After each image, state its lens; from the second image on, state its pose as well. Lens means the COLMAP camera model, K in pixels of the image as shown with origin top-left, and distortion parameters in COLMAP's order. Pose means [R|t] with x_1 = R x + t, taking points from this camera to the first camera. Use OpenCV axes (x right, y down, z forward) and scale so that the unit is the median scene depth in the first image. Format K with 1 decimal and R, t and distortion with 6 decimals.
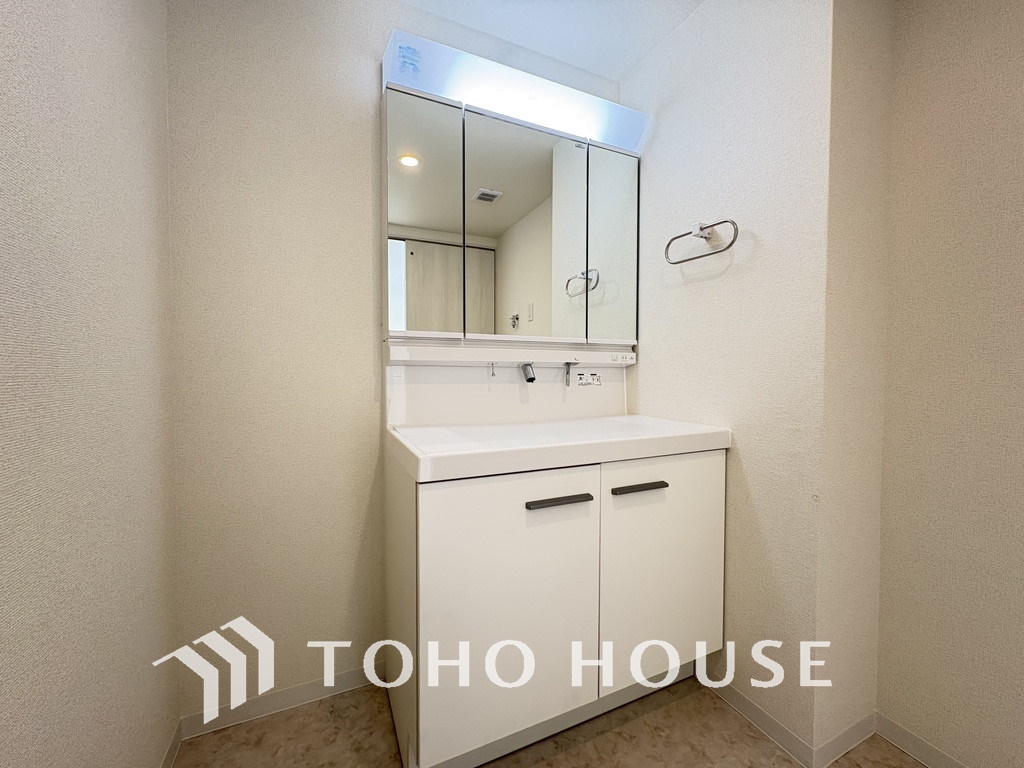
lens RADIAL K [[408.3, 0, 510.5], [0, 408.3, 383.0], [0, 0, 1]] dist [-0.000203, 0.000746]
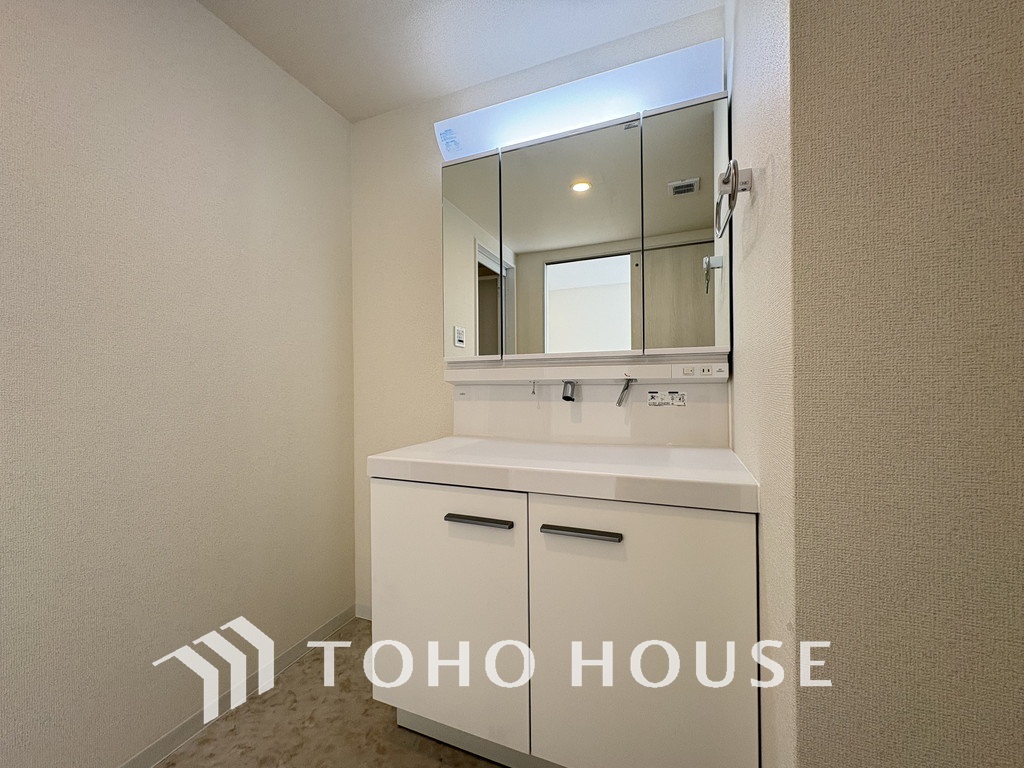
lens RADIAL K [[408.3, 0, 511.6], [0, 408.3, 382.3], [0, 0, 1]] dist [-0.000203, 0.000746]
pose [[0.689097, -0.009033, -0.724613, 0.592322], [-0.008359, 0.999757, -0.020412, -0.022560], [0.724621, 0.020123, 0.688854, 0.227064]]
